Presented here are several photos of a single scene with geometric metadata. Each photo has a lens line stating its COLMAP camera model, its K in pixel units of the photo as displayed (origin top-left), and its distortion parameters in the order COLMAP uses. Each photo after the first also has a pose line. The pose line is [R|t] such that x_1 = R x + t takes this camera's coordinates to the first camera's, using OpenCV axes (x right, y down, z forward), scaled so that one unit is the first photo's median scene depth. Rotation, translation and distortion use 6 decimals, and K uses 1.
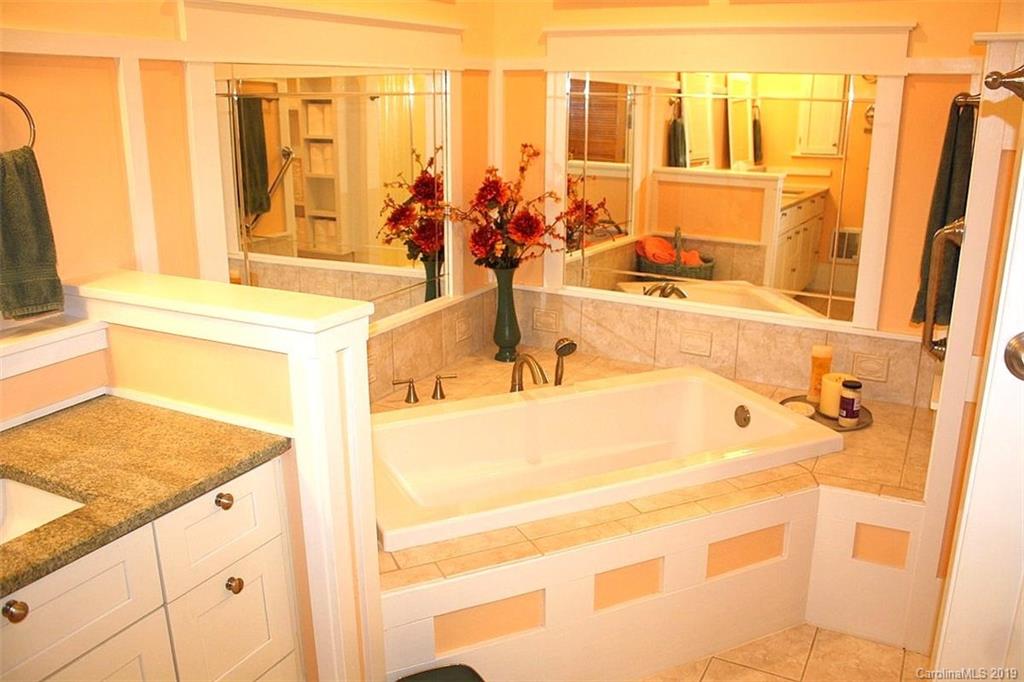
lens RADIAL K [[888.0, 0, 517.3], [0, 888.0, 341.4], [0, 0, 1]] dist [-0.161737, 0.153642]
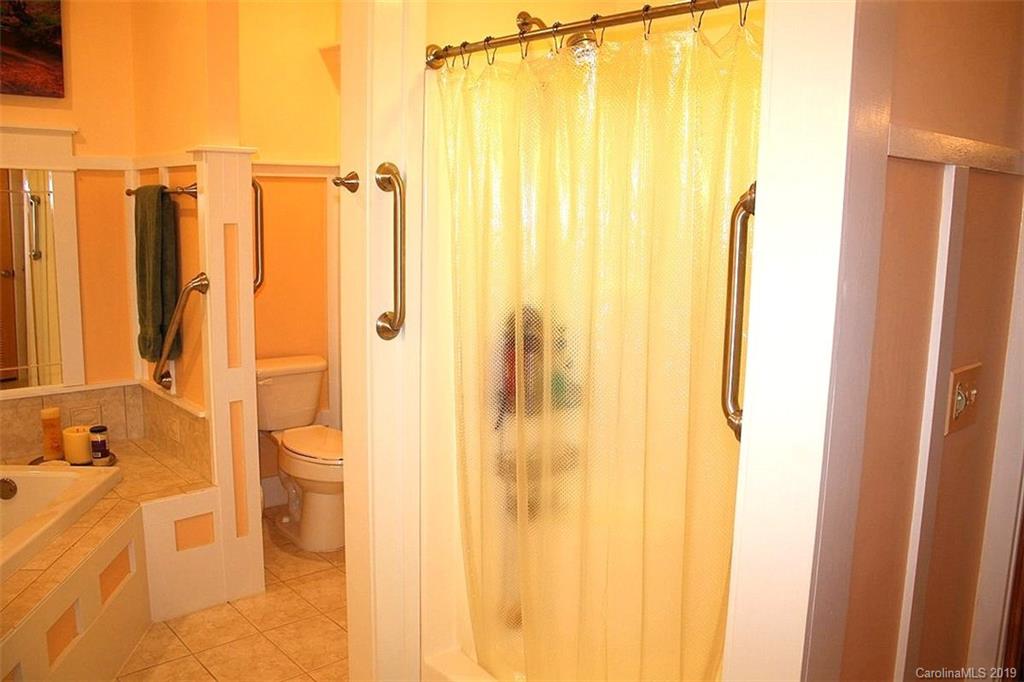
lens RADIAL K [[888.0, 0, 517.3], [0, 888.0, 341.4], [0, 0, 1]] dist [-0.161737, 0.153642]
pose [[0.384011, -0.152850, 0.910589, -0.459632], [0.242077, 0.968371, 0.060461, 0.001675], [-0.891030, 0.197215, 0.408867, -0.004953]]
